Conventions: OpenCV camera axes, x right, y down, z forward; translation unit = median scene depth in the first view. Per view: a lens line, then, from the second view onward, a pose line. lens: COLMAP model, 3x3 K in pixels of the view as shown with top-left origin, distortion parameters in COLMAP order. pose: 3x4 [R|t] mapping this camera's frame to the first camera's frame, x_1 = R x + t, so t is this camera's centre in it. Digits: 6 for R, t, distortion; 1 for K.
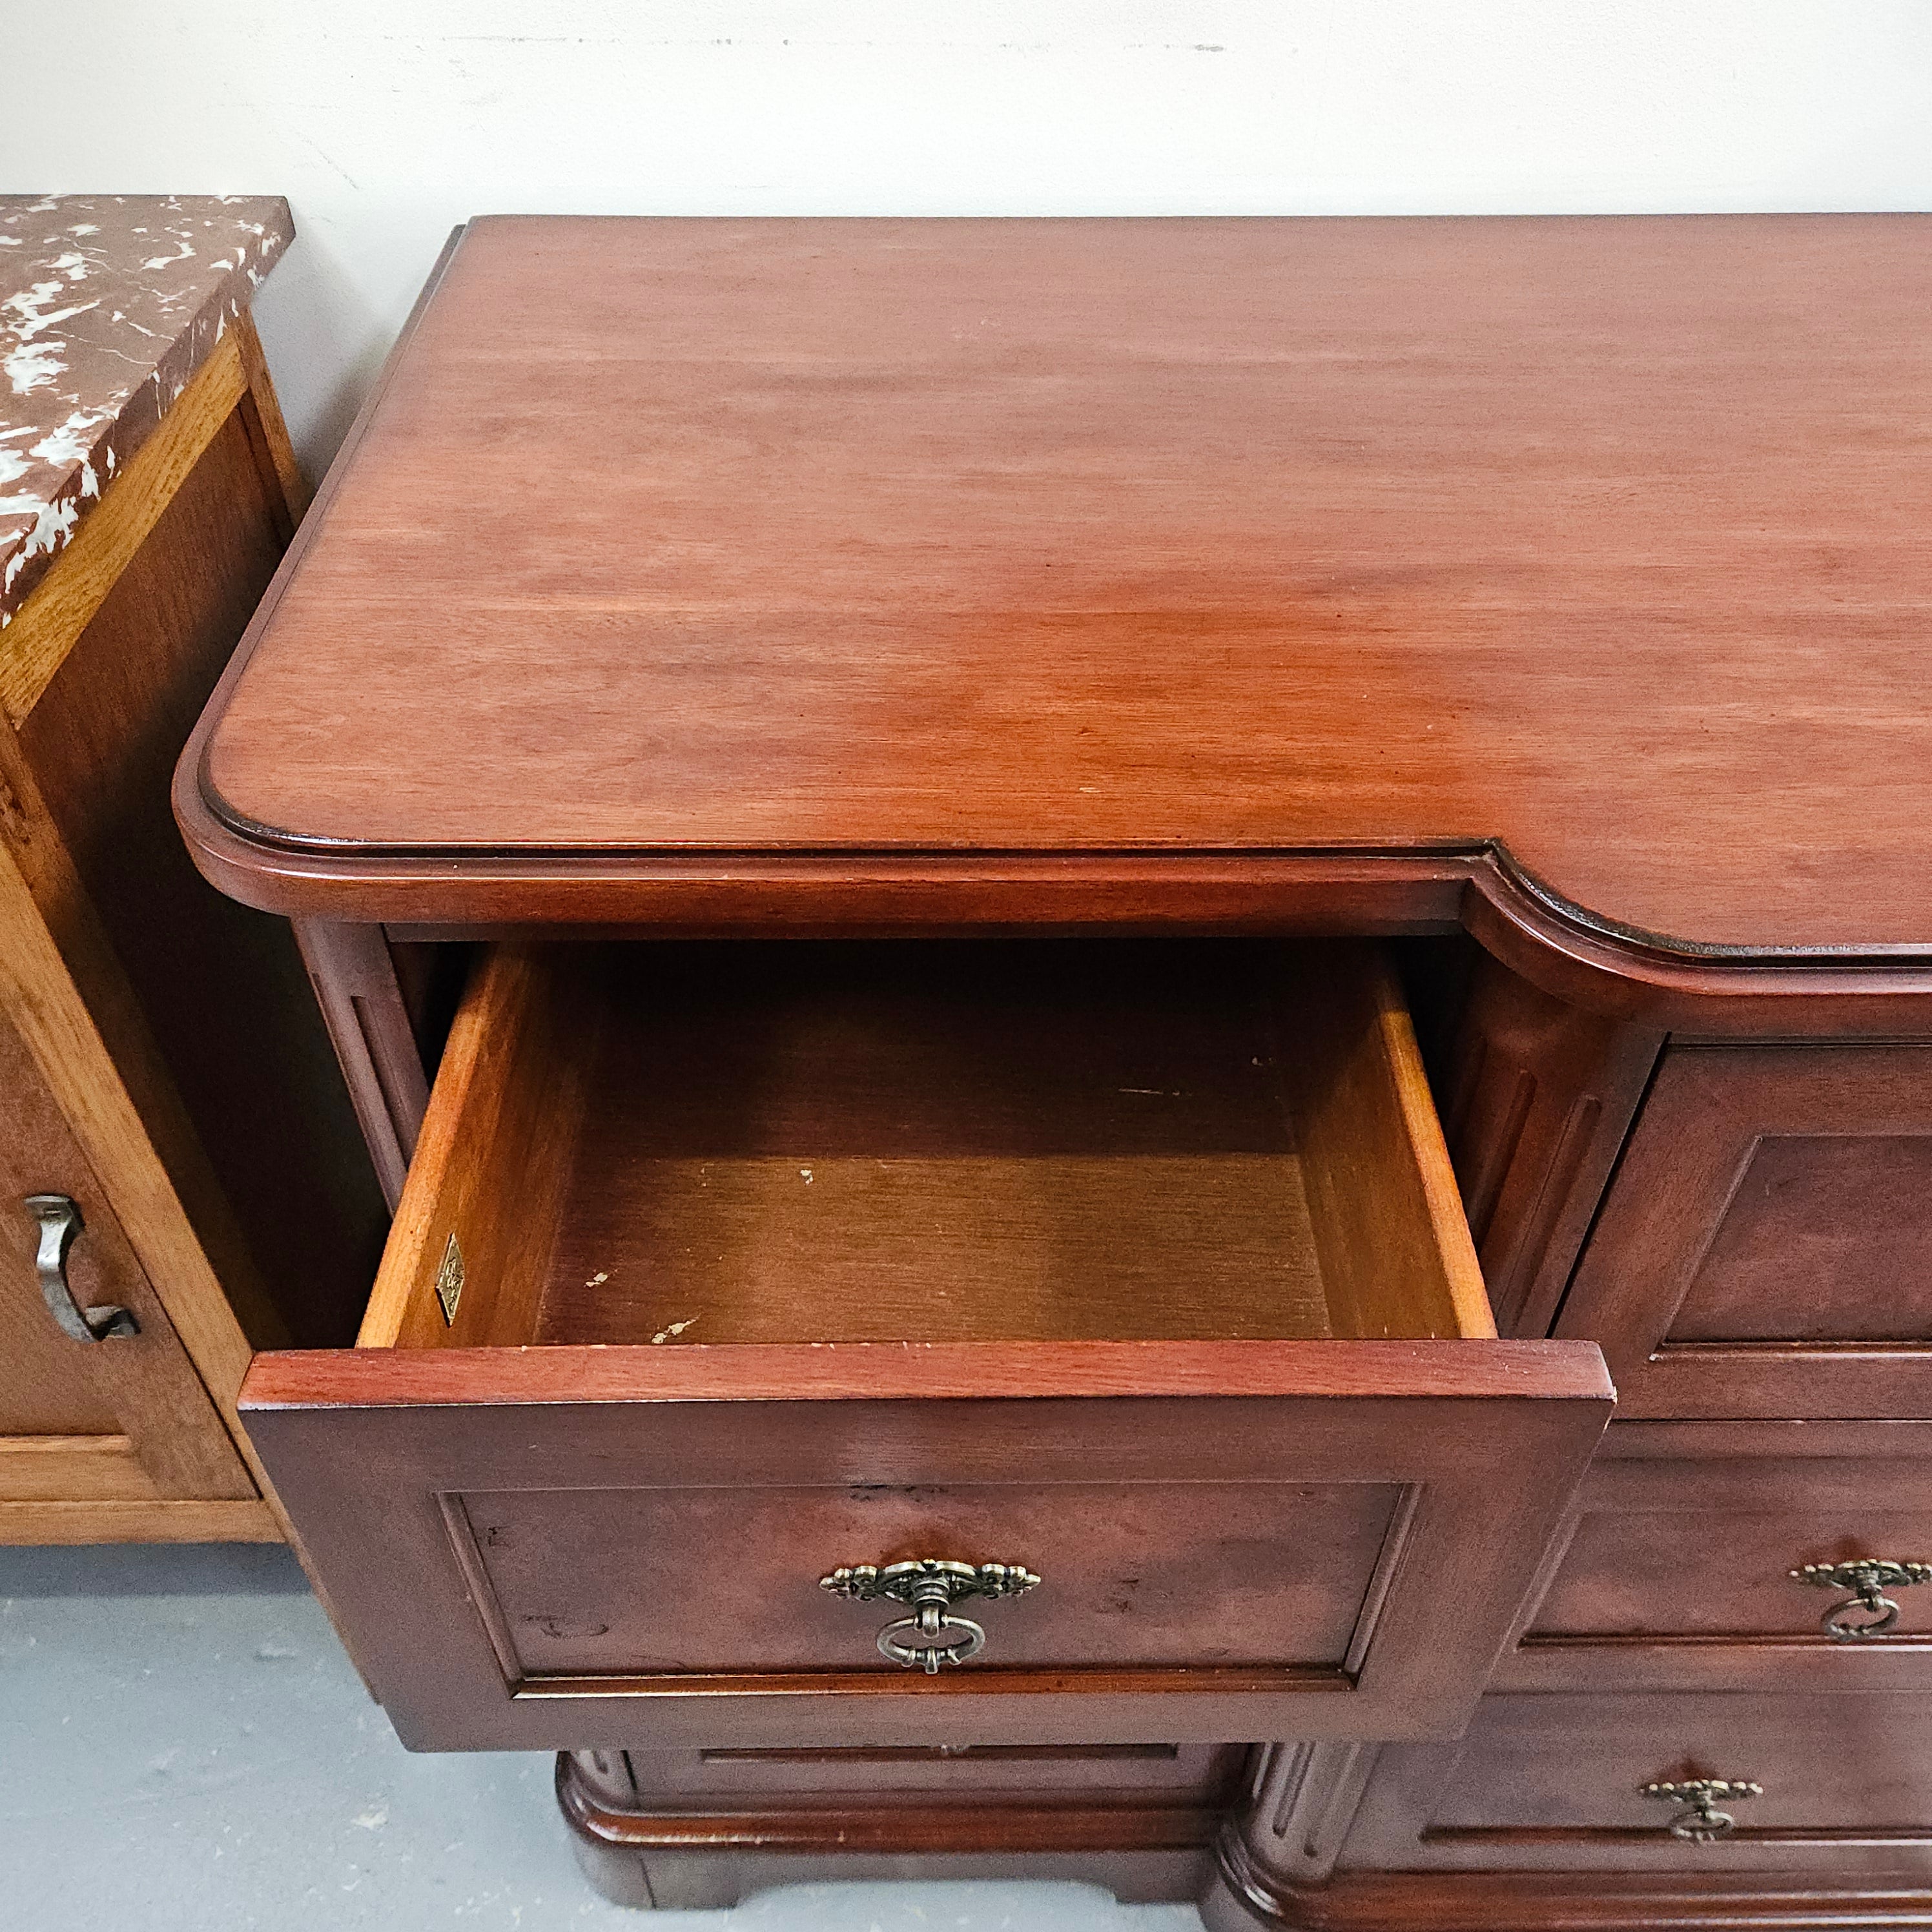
lens RADIAL K [[1710.9, 0, 967.2], [0, 1710.9, 971.9], [0, 0, 1]] dist [0.076848, -0.066308]
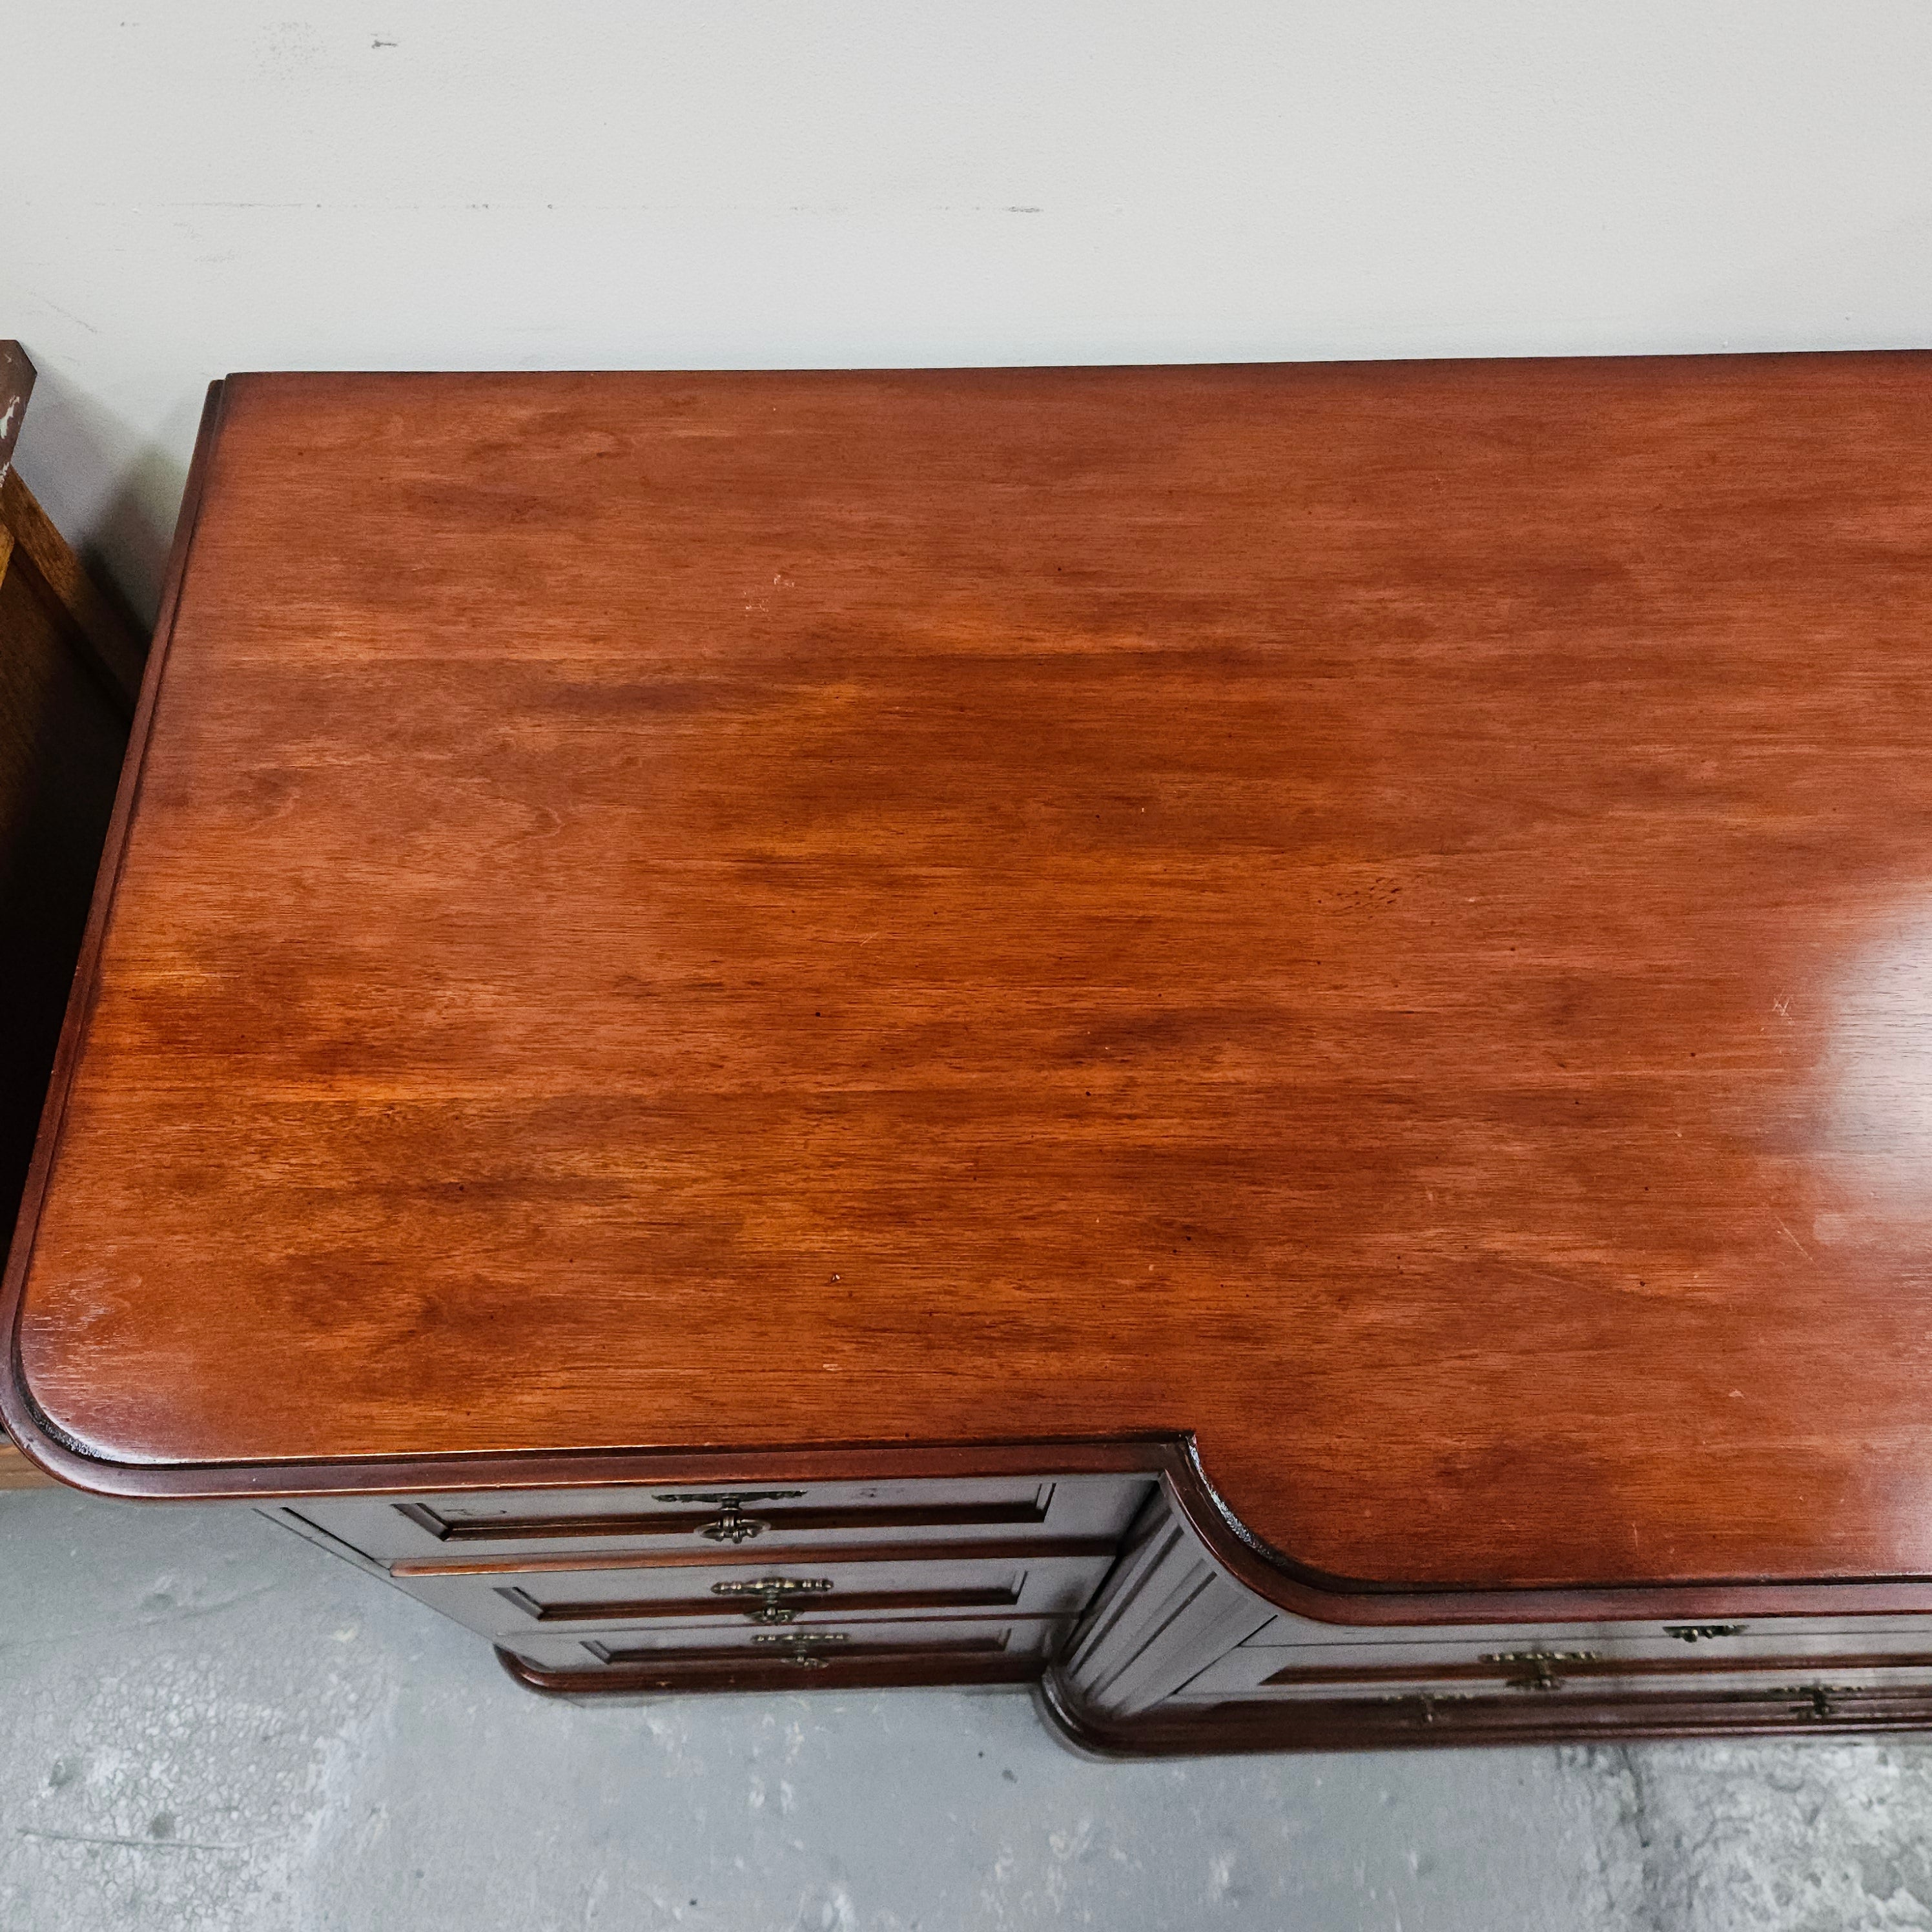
lens RADIAL K [[1710.9, 0, 955.9], [0, 1710.9, 939.4], [0, 0, 1]] dist [0.076848, -0.066308]
pose [[0.999901, -0.008667, 0.011077, 0.124035], [0.004576, 0.945199, 0.326462, -0.638254], [-0.013299, -0.326379, 0.945145, 0.040075]]
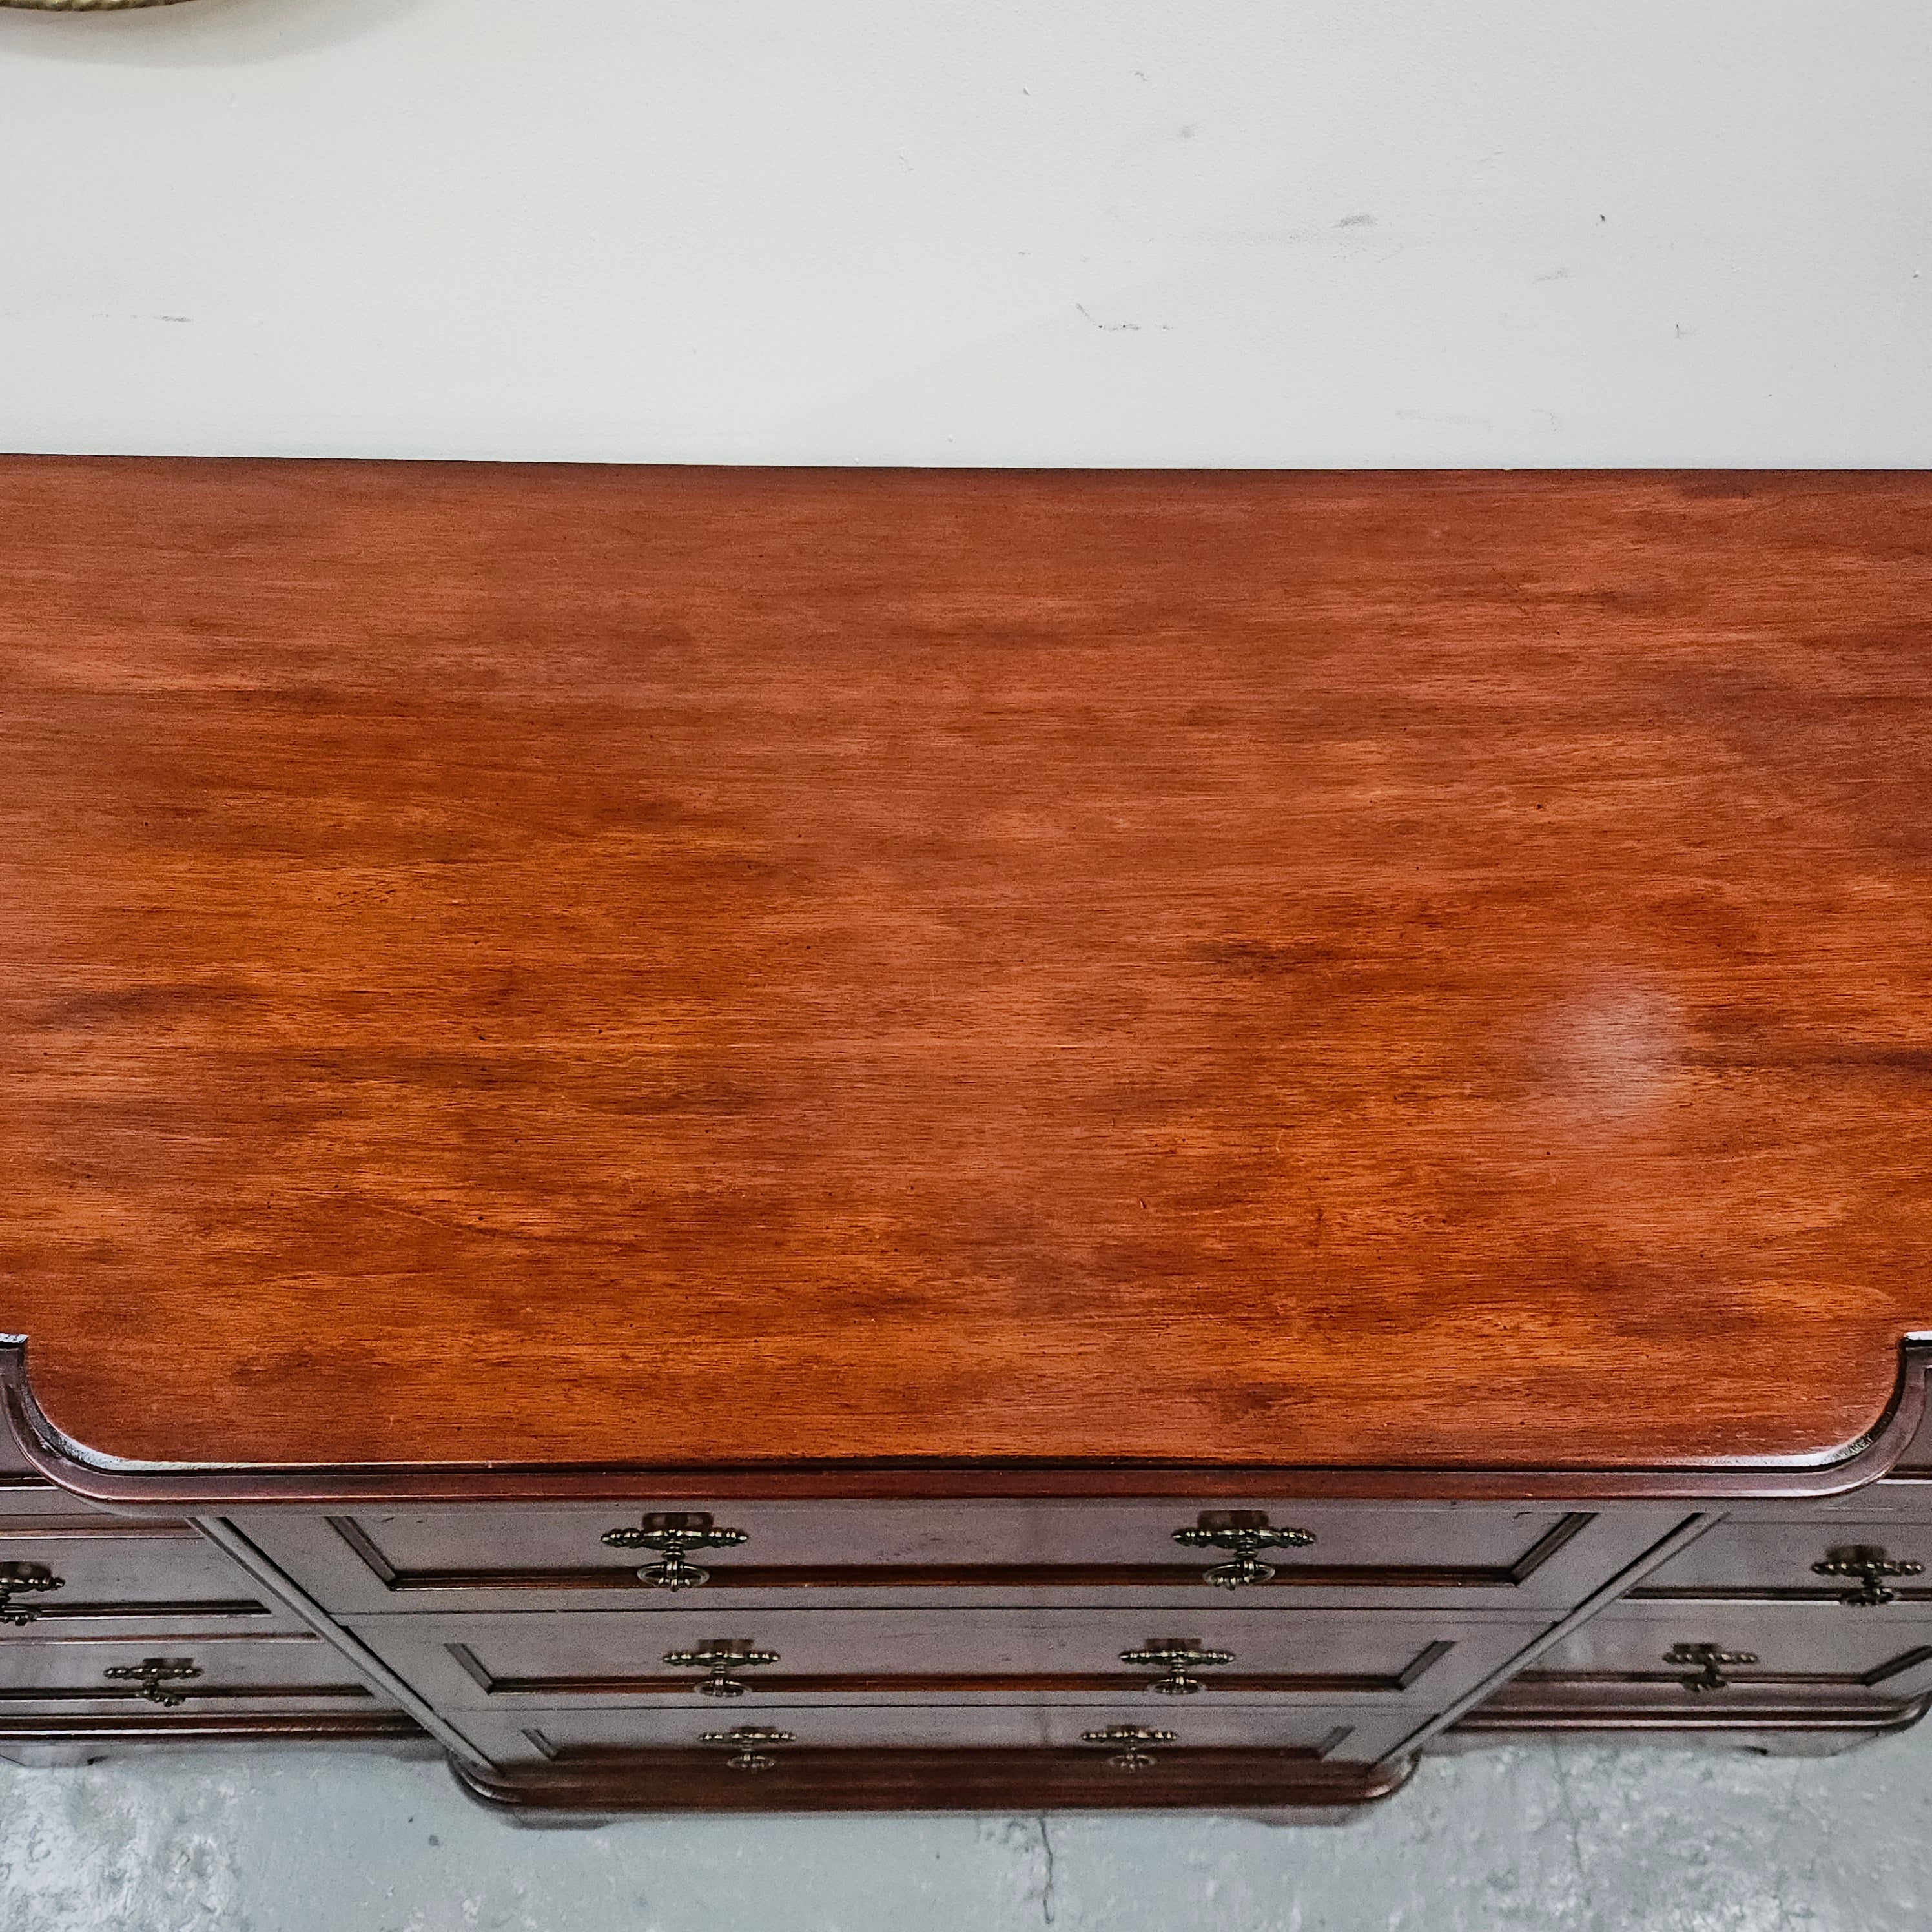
lens RADIAL K [[1710.9, 0, 960.6], [0, 1710.9, 958.9], [0, 0, 1]] dist [0.076848, -0.066308]
pose [[0.999911, 0.013296, 0.000449, 0.841449], [-0.013046, 0.973390, 0.228783, -0.550561], [0.002605, -0.228769, 0.973477, -0.144789]]
